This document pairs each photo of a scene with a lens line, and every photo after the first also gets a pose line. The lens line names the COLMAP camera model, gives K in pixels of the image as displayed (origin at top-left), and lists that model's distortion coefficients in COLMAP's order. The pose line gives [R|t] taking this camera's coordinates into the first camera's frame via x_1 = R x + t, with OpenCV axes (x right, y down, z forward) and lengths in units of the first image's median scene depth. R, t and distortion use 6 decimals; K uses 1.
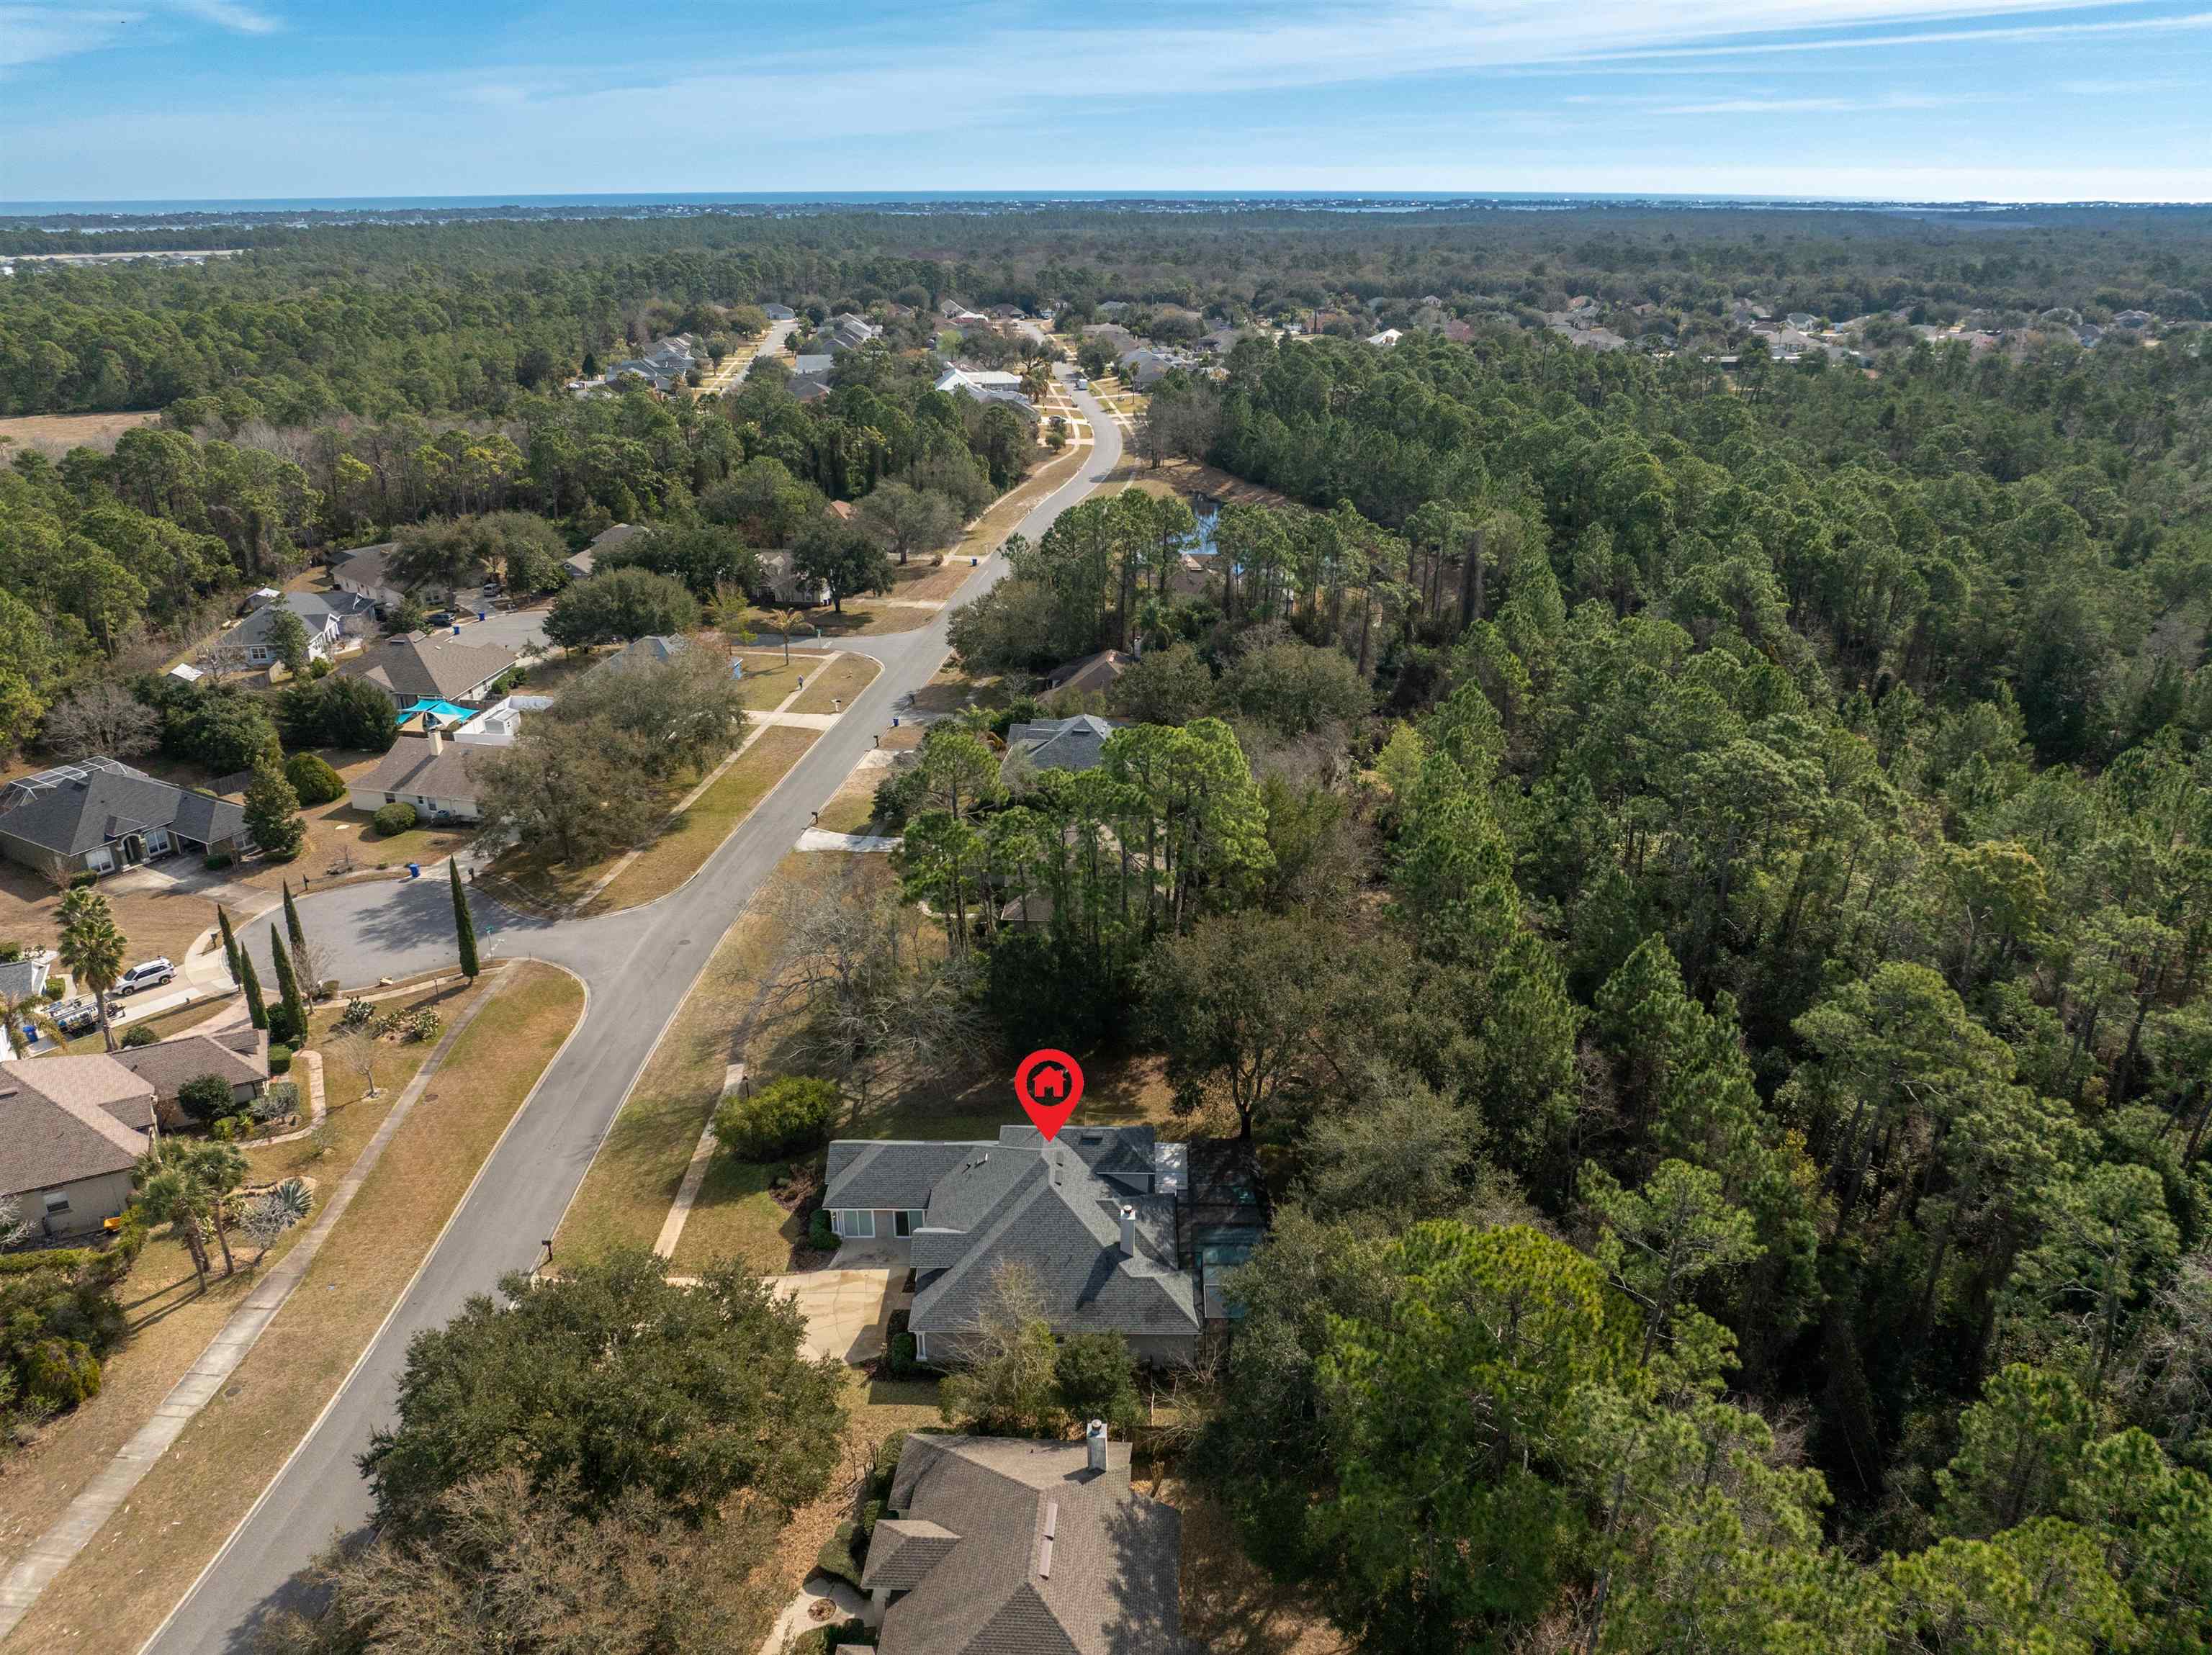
lens RADIAL K [[1565.1, 0, 1115.4], [0, 1565.1, 835.8], [0, 0, 1]] dist [-0.039940, 0.006606]
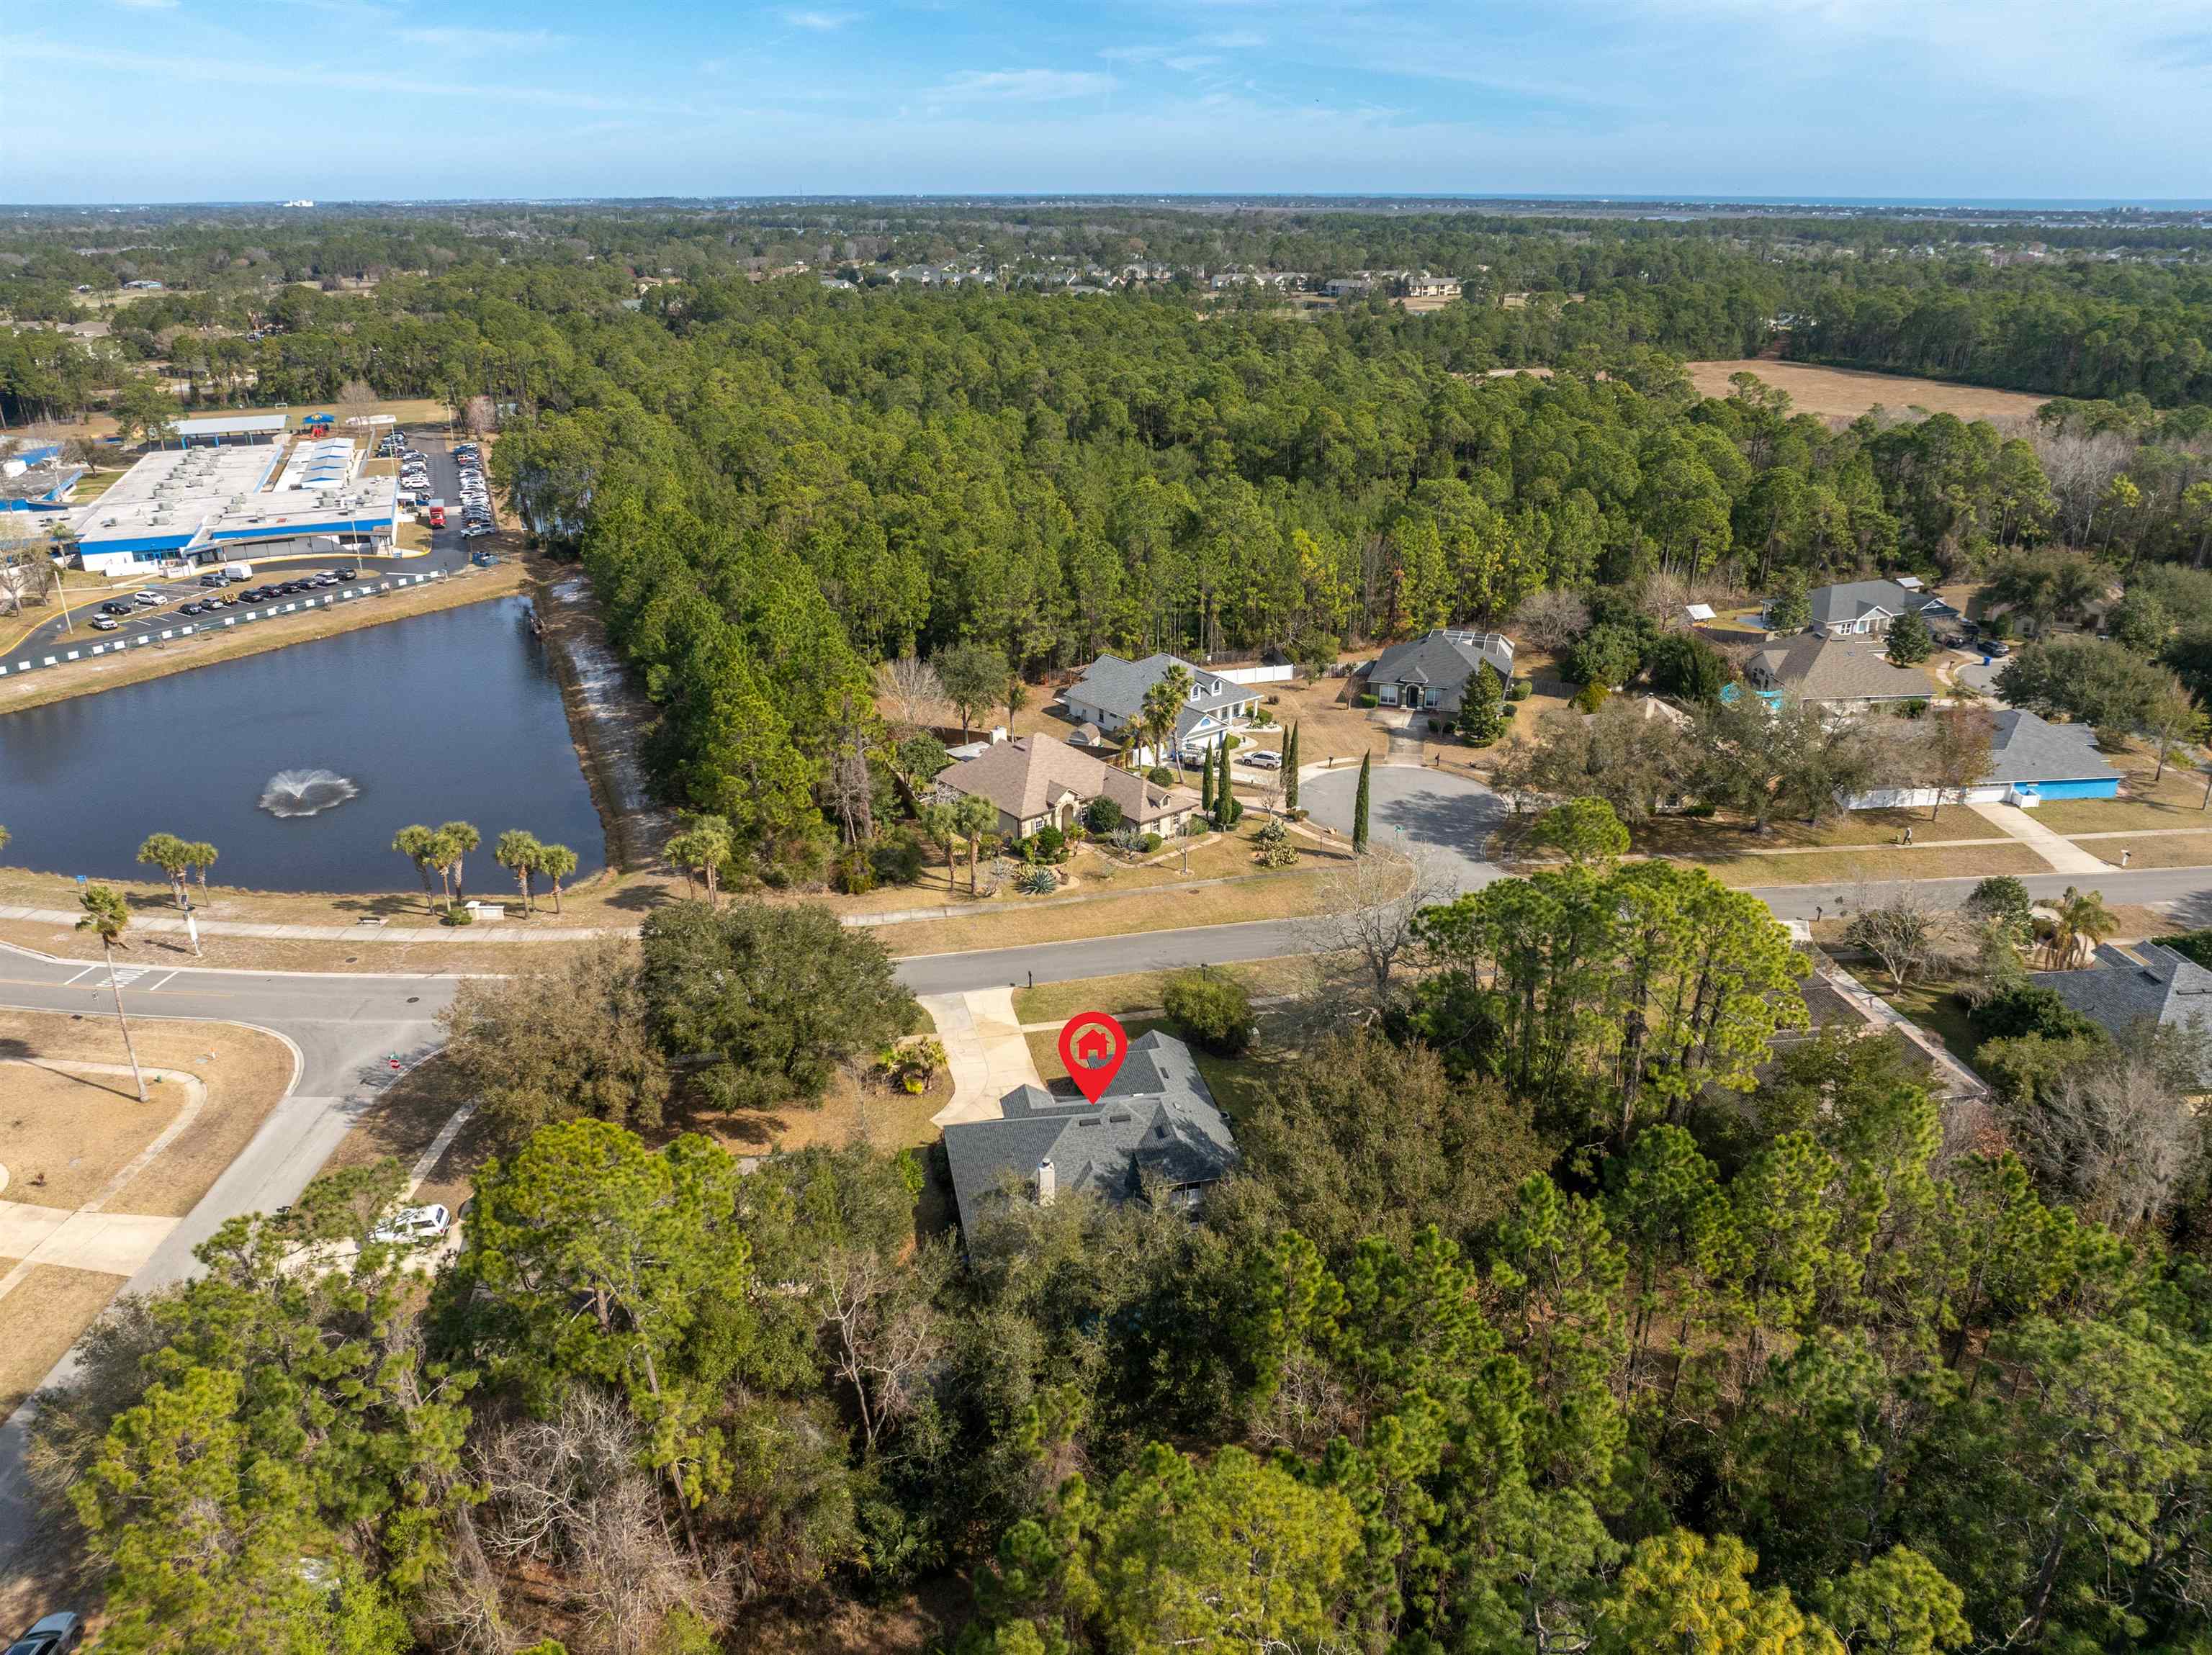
lens RADIAL K [[1565.1, 0, 1126.8], [0, 1565.1, 829.0], [0, 0, 1]] dist [-0.039940, 0.006606]
pose [[0.226204, 0.369411, -0.901314, 0.474544], [-0.372247, 0.887851, 0.270470, -0.141714], [0.900147, 0.274330, 0.338347, 0.338853]]
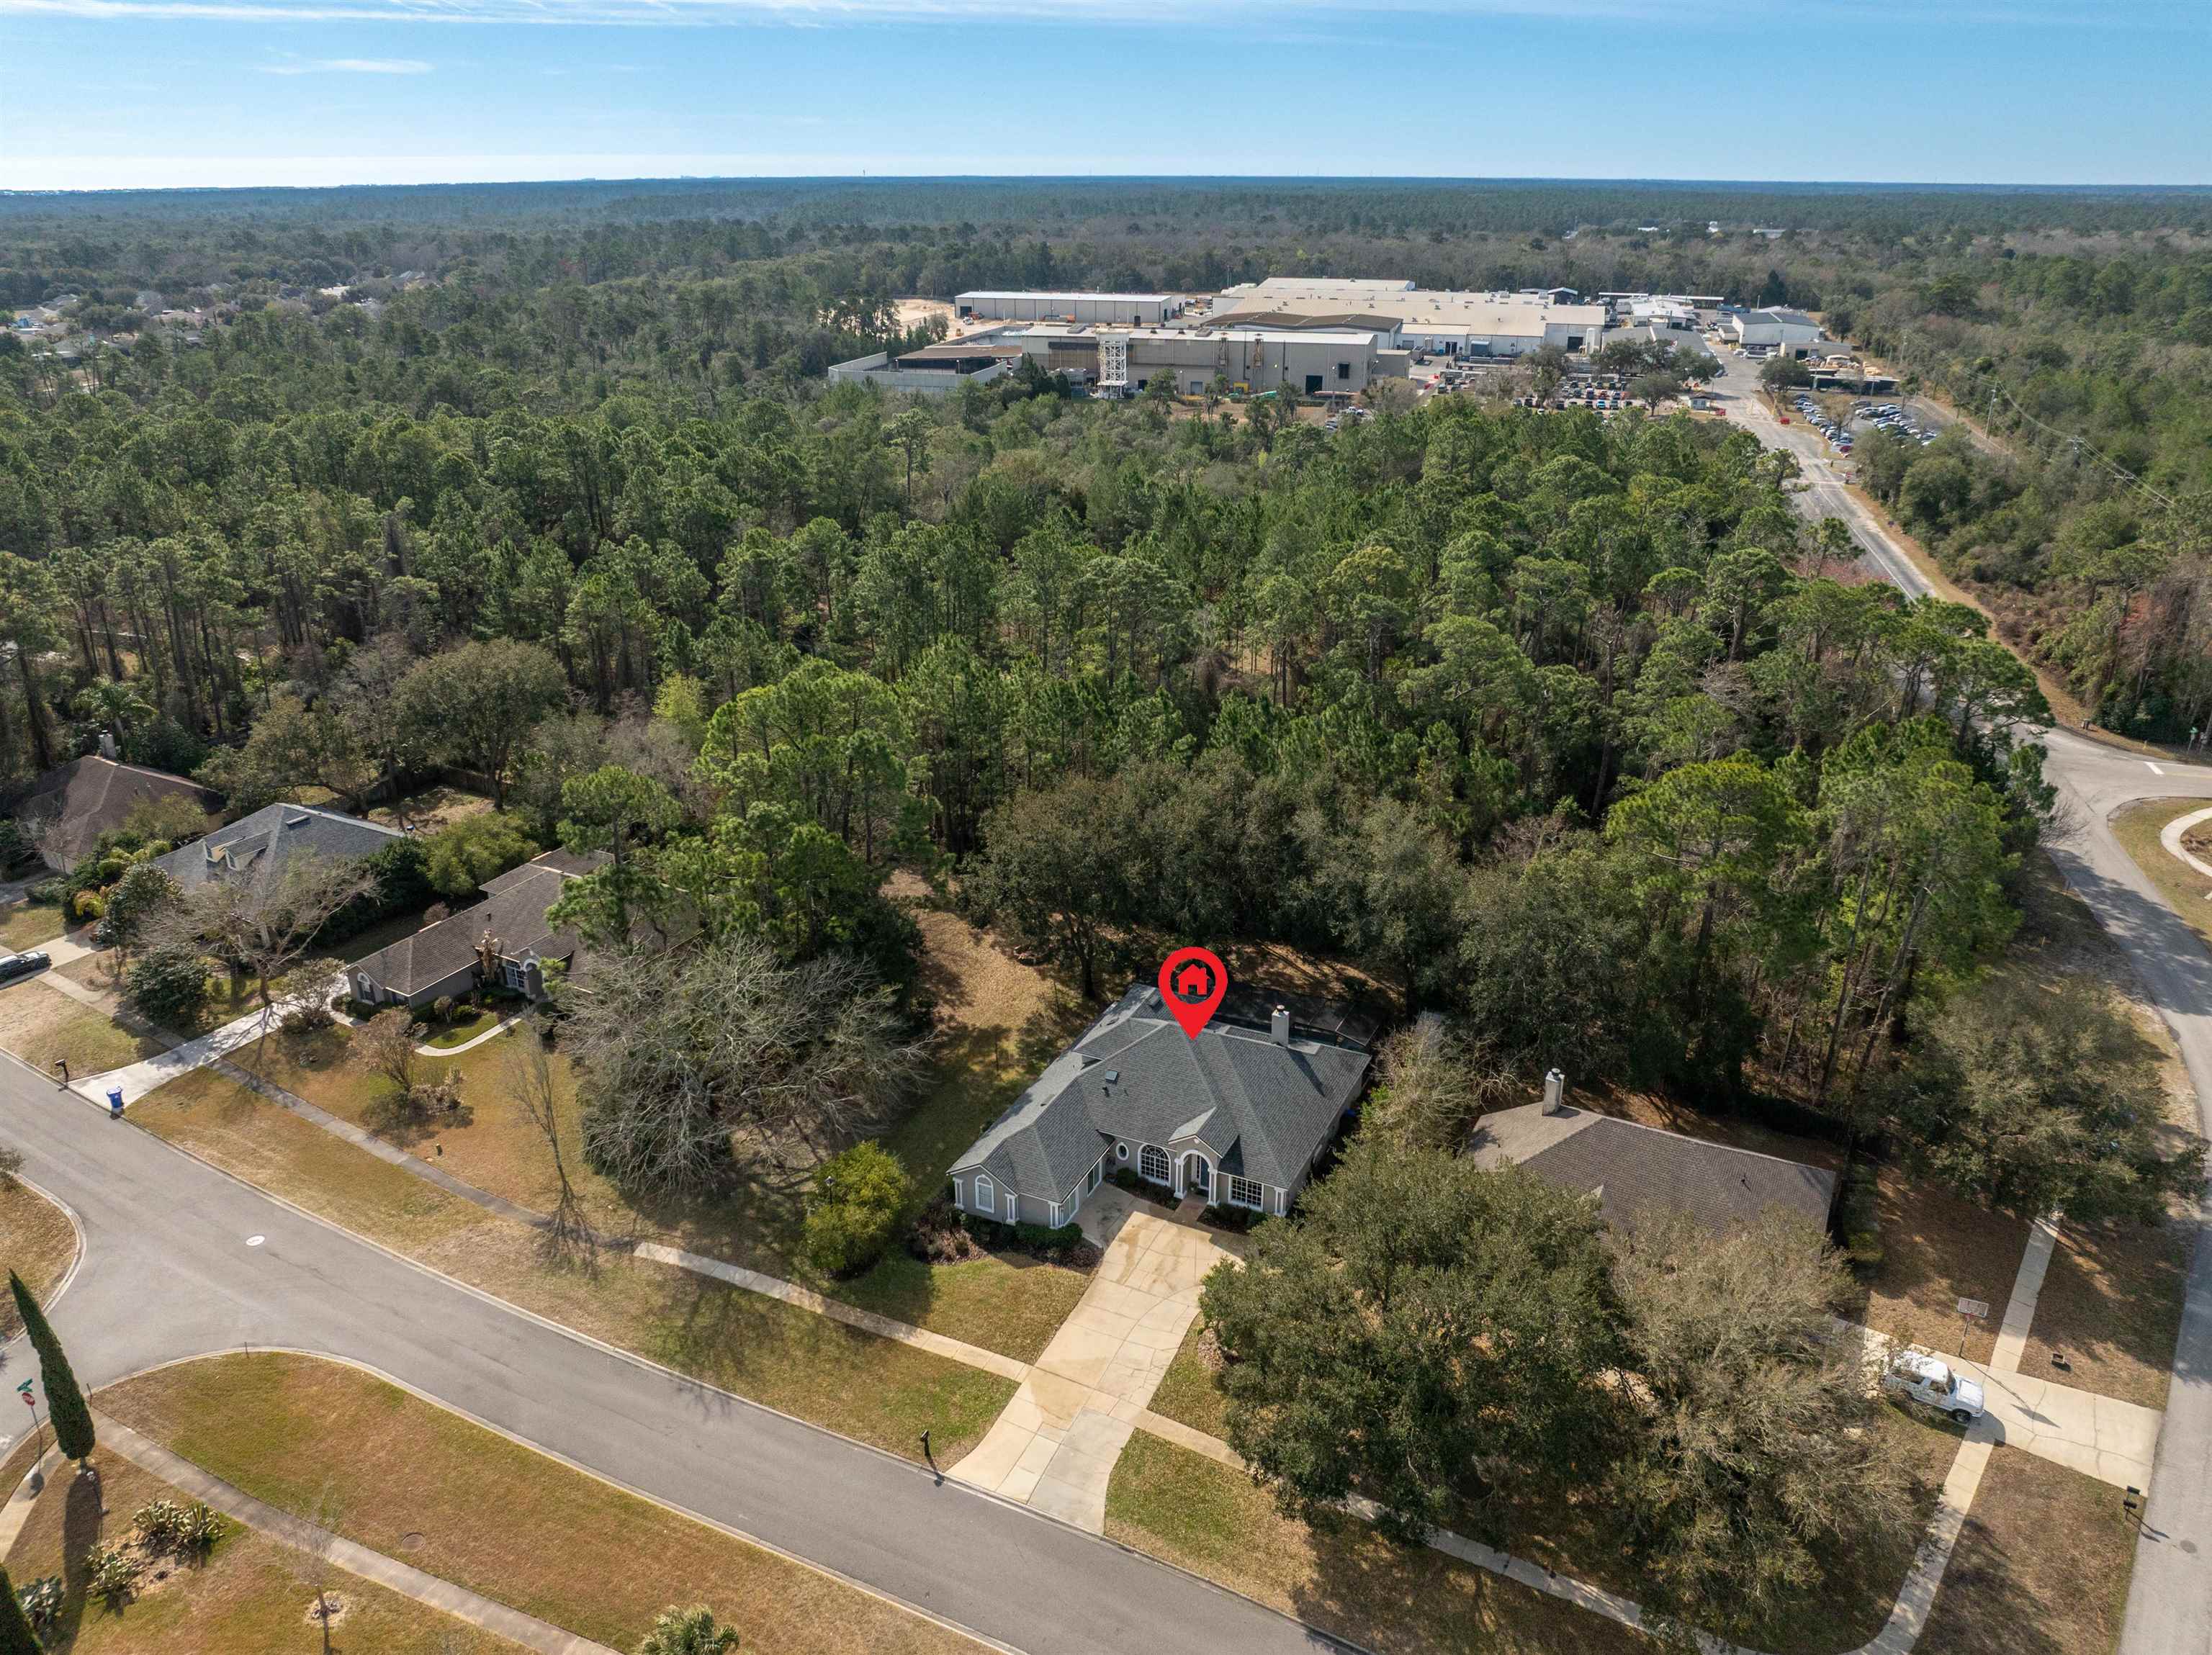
lens RADIAL K [[1565.1, 0, 1098.6], [0, 1565.1, 826.1], [0, 0, 1]] dist [-0.039940, 0.006606]
pose [[0.426544, -0.350323, 0.833867, -0.504680], [0.350136, 0.914015, 0.204891, -0.084591], [-0.833945, 0.204572, 0.512529, 0.270535]]
